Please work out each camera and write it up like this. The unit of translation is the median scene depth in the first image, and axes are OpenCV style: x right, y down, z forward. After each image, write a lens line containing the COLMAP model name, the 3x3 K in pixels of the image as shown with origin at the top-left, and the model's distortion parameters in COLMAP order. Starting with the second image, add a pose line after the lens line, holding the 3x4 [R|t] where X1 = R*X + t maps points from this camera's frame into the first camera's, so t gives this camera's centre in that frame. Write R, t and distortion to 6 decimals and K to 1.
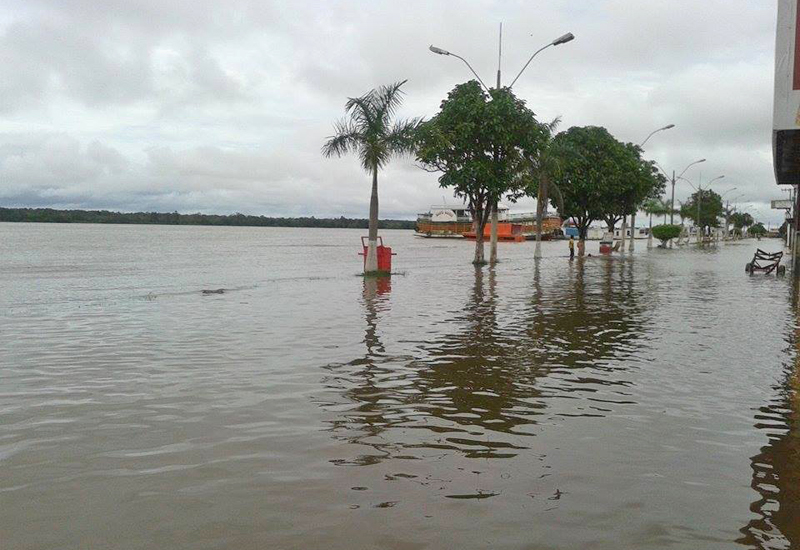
lens RADIAL K [[802.1, 0, 408.6], [0, 802.1, 275.4], [0, 0, 1]] dist [0.171029, -0.492387]
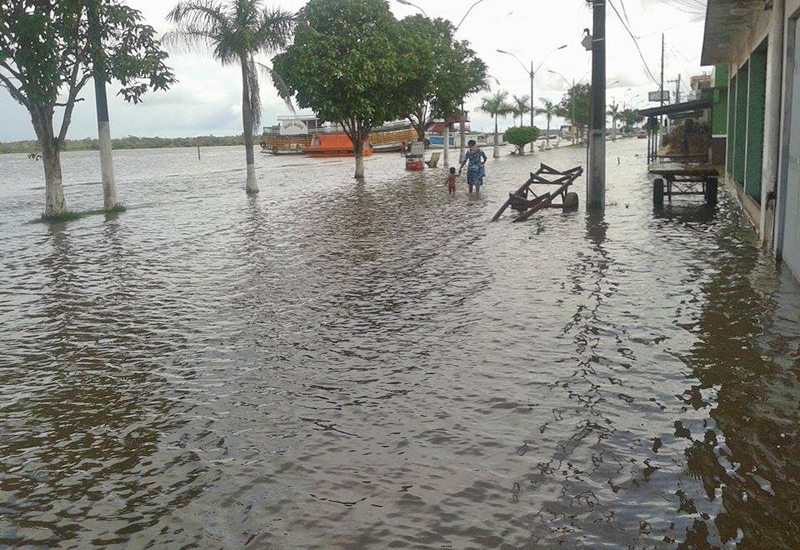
lens RADIAL K [[802.1, 0, 408.6], [0, 802.1, 275.4], [0, 0, 1]] dist [0.171029, -0.492387]
pose [[0.992464, -0.070238, 0.100405, 0.144012], [0.059014, 0.992102, 0.110688, -0.012261], [-0.107387, -0.103928, 0.988770, 0.226650]]
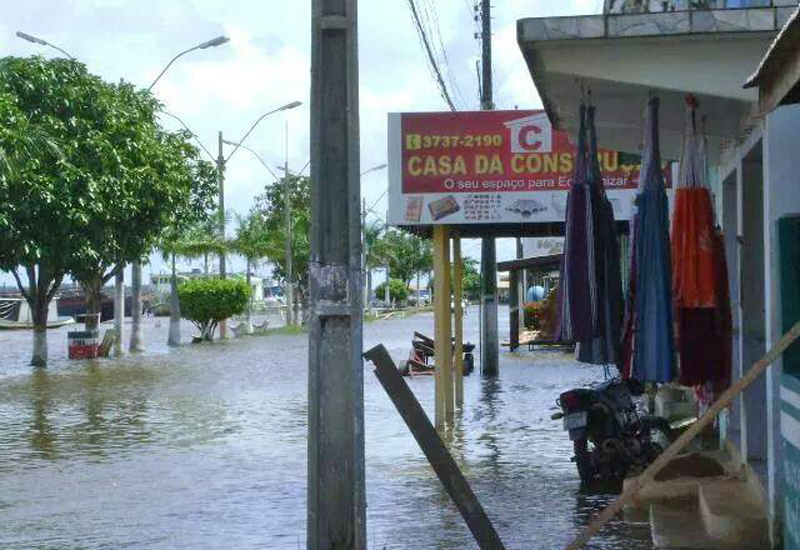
lens RADIAL K [[2990.1, 0, 401.1], [0, 2990.1, 307.5], [0, 0, 1]] dist [0.609857, -1.428991]
pose [[0.927336, -0.027712, 0.373201, -0.149425], [0.047206, 0.997951, -0.043196, 0.016186], [-0.371239, 0.057675, 0.926744, -0.392900]]
